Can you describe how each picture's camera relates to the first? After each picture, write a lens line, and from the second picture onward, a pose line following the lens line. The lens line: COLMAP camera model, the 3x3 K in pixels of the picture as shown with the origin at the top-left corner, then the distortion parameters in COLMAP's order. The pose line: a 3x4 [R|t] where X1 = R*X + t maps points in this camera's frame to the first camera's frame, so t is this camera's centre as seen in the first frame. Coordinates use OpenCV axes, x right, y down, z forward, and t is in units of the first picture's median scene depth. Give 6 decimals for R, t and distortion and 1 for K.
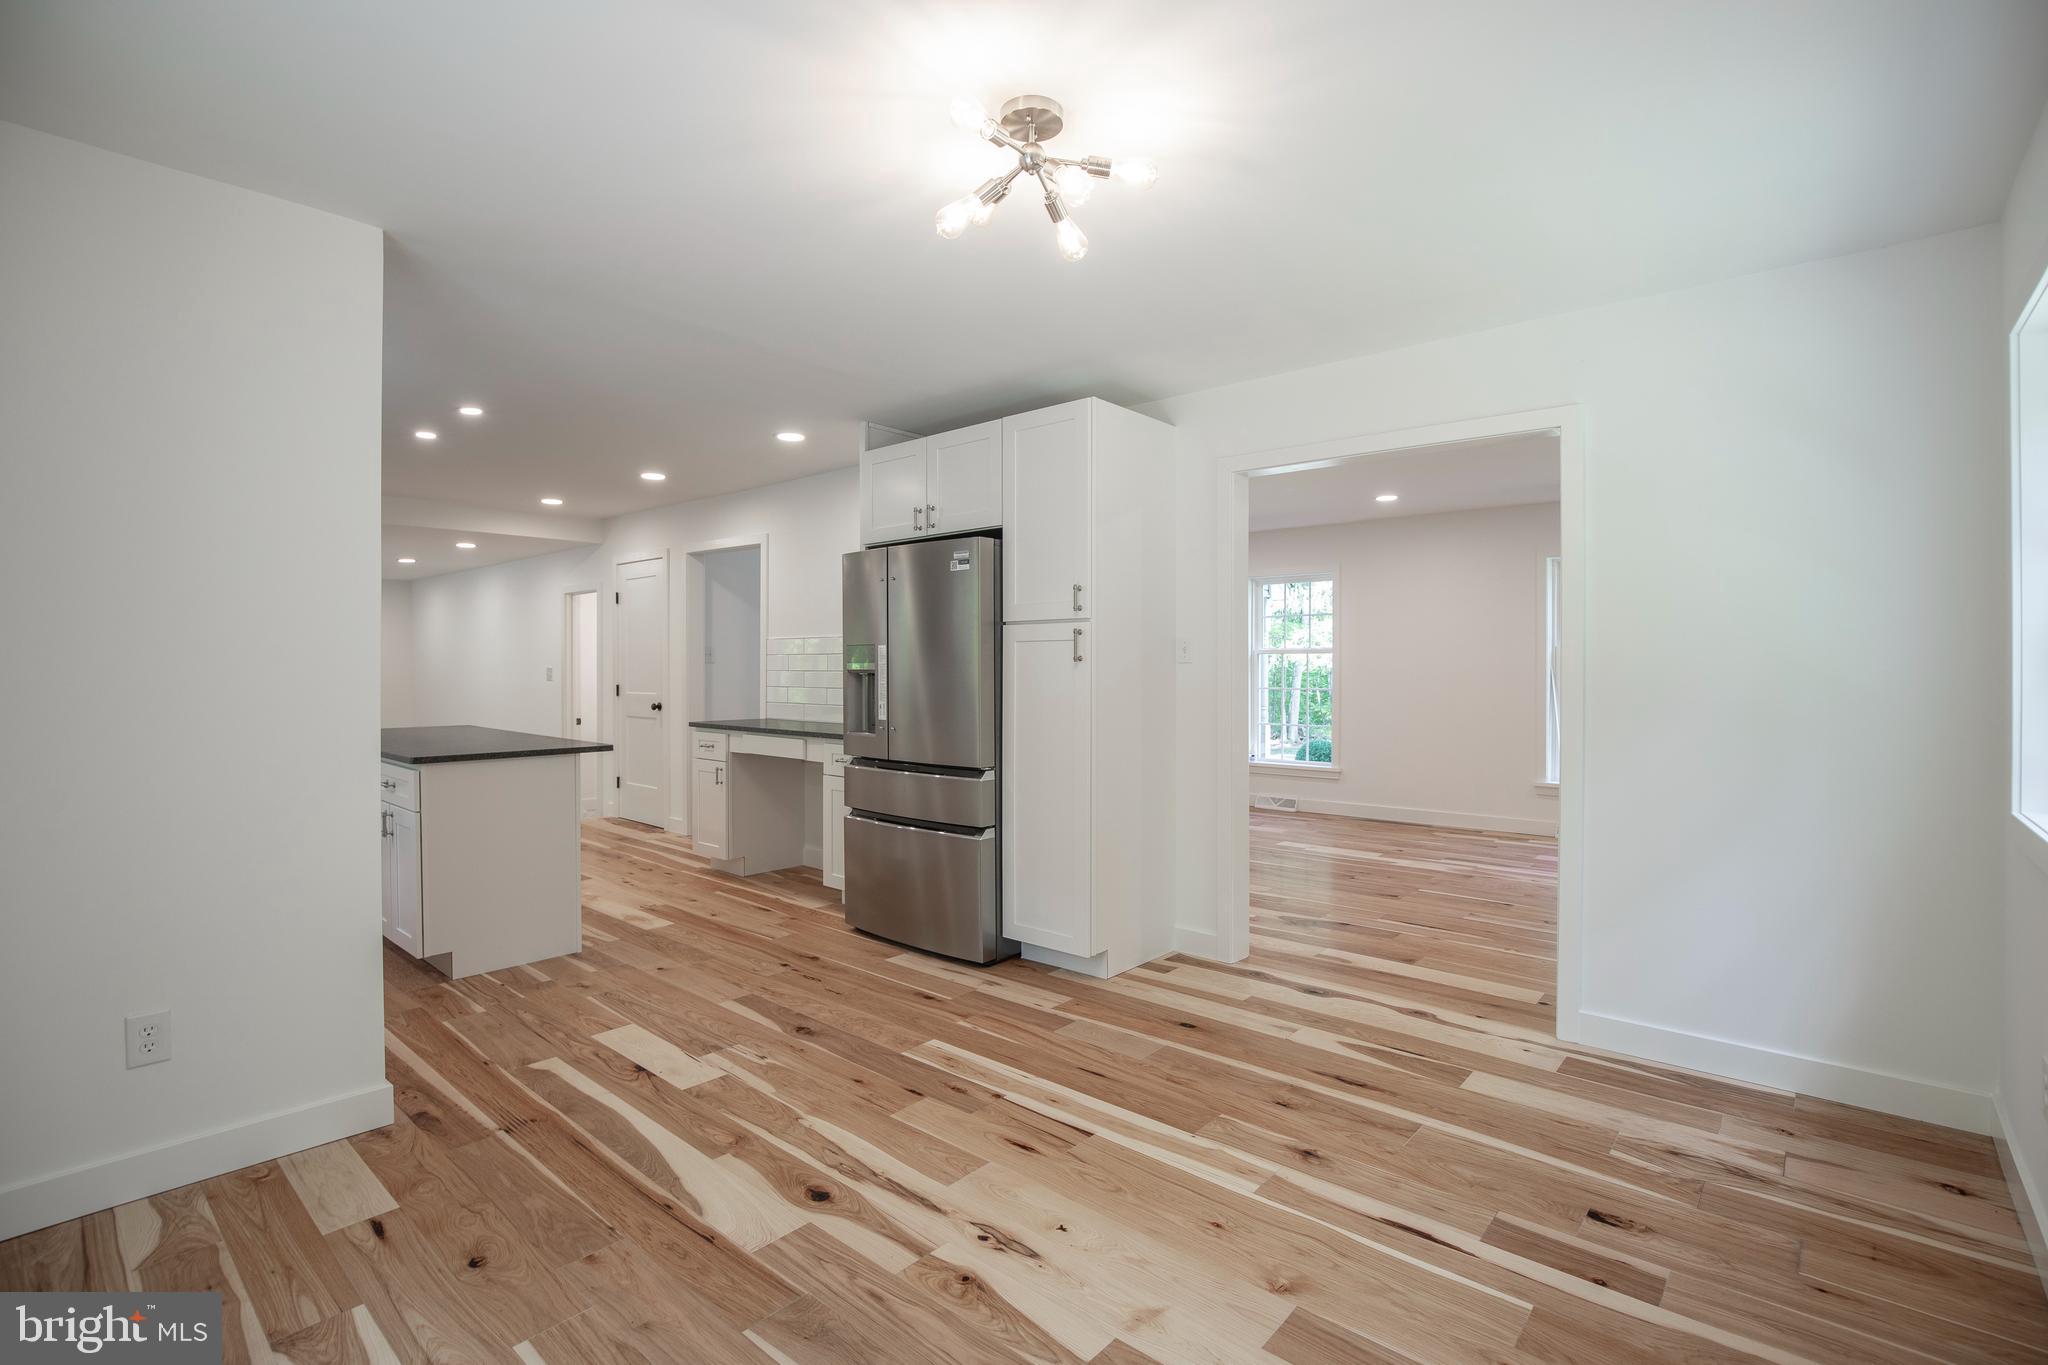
lens RADIAL K [[937.0, 0, 1022.4], [0, 937.0, 678.1], [0, 0, 1]] dist [-0.028396, 0.007026]
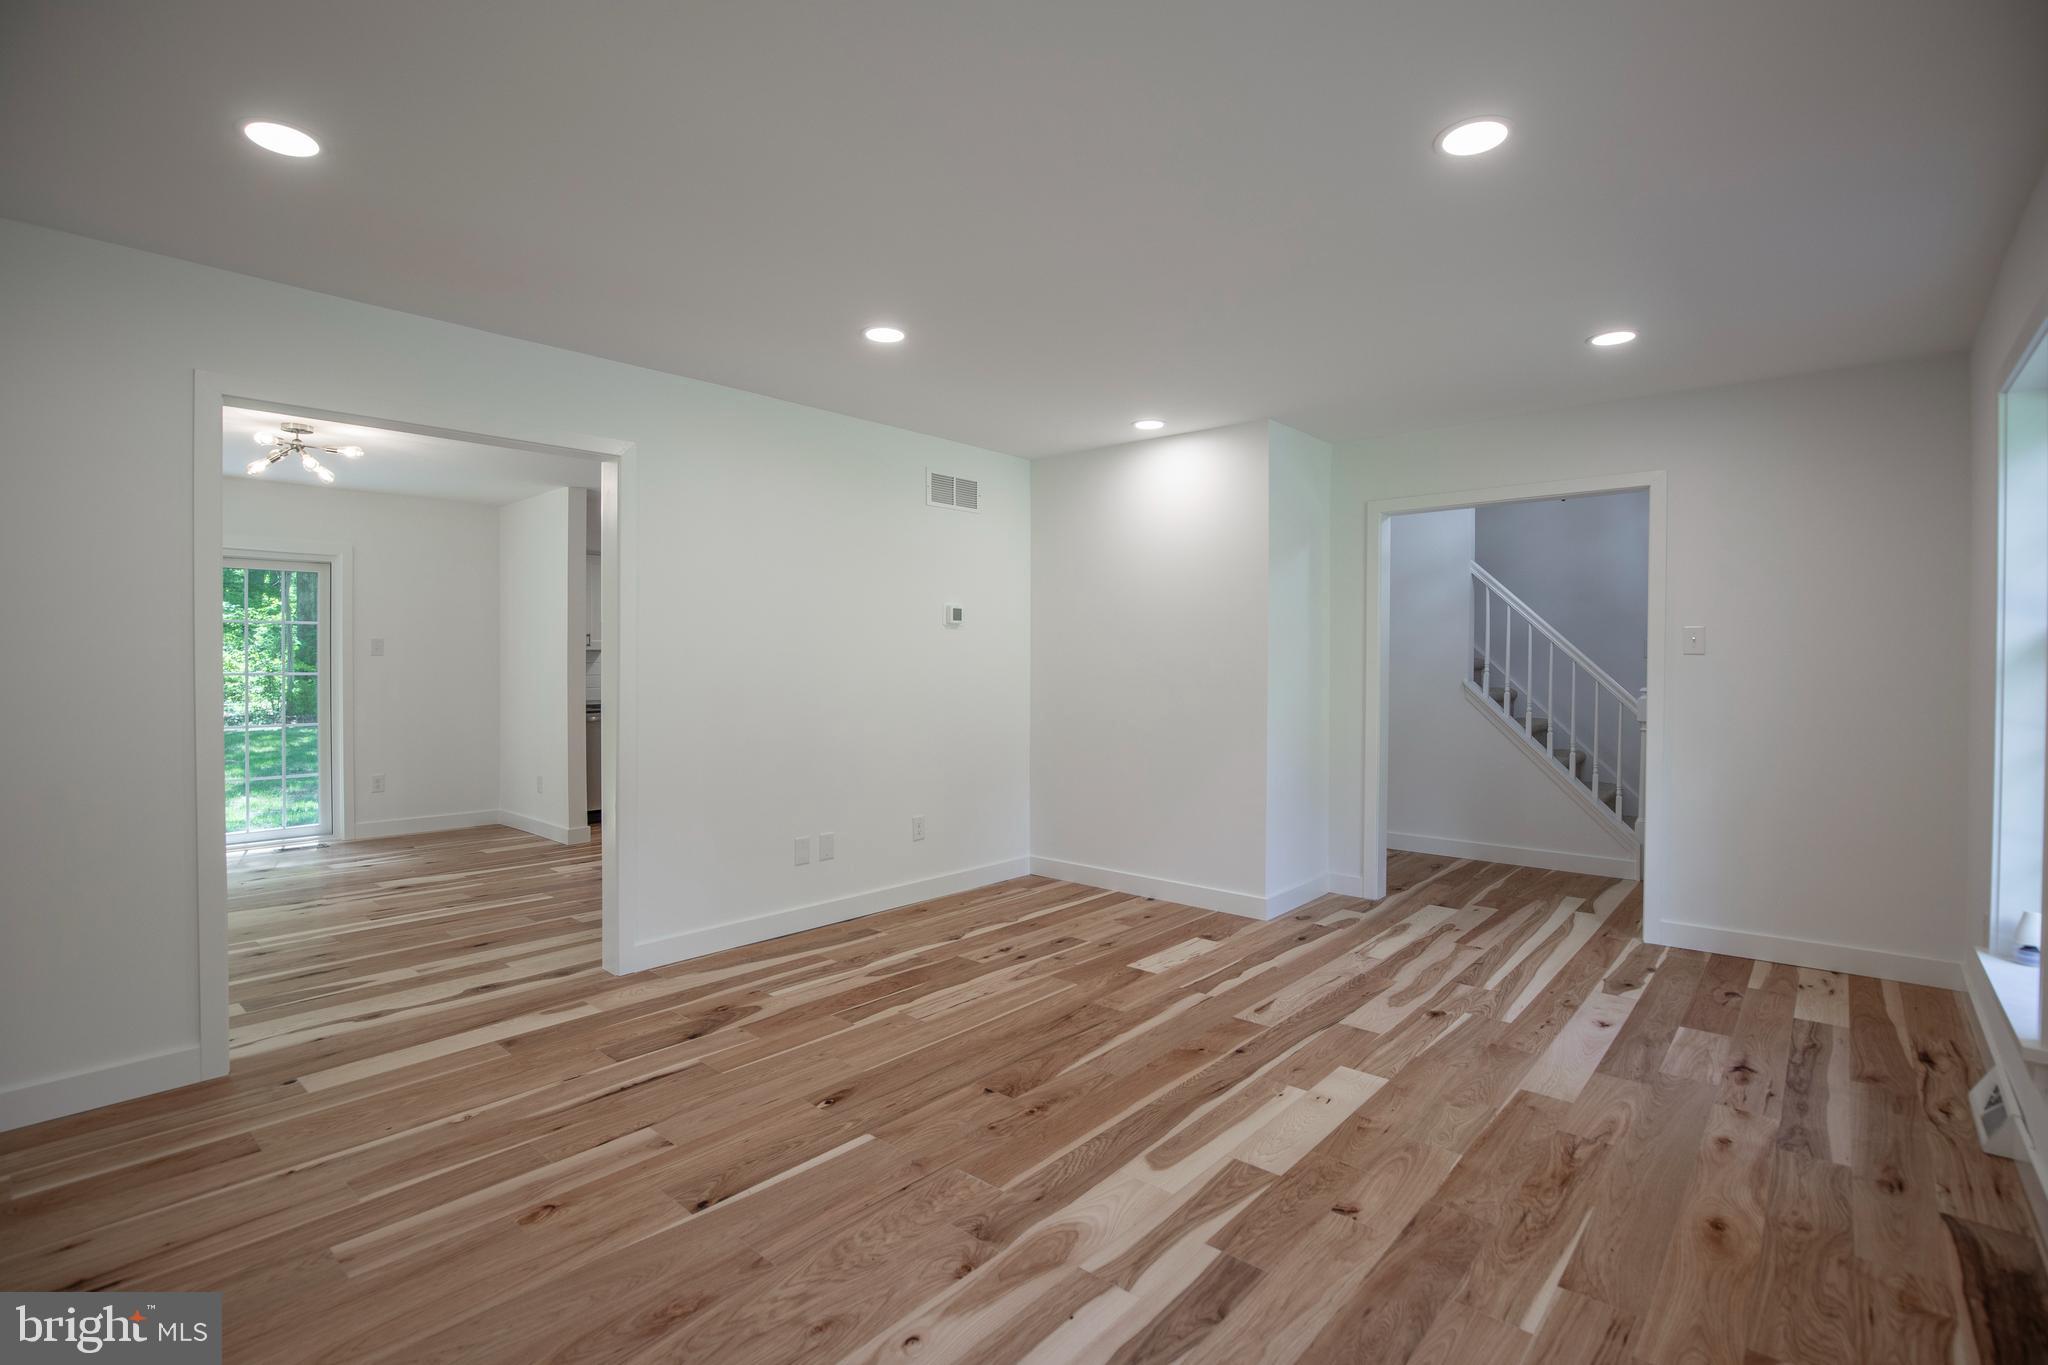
lens RADIAL K [[937.0, 0, 1023.2], [0, 937.0, 679.3], [0, 0, 1]] dist [-0.028396, 0.007026]
pose [[-0.004498, 0.013623, -0.999897, 1.423533], [-0.007035, 0.999882, 0.013655, -0.017855], [0.999965, 0.007096, -0.004402, 1.720058]]
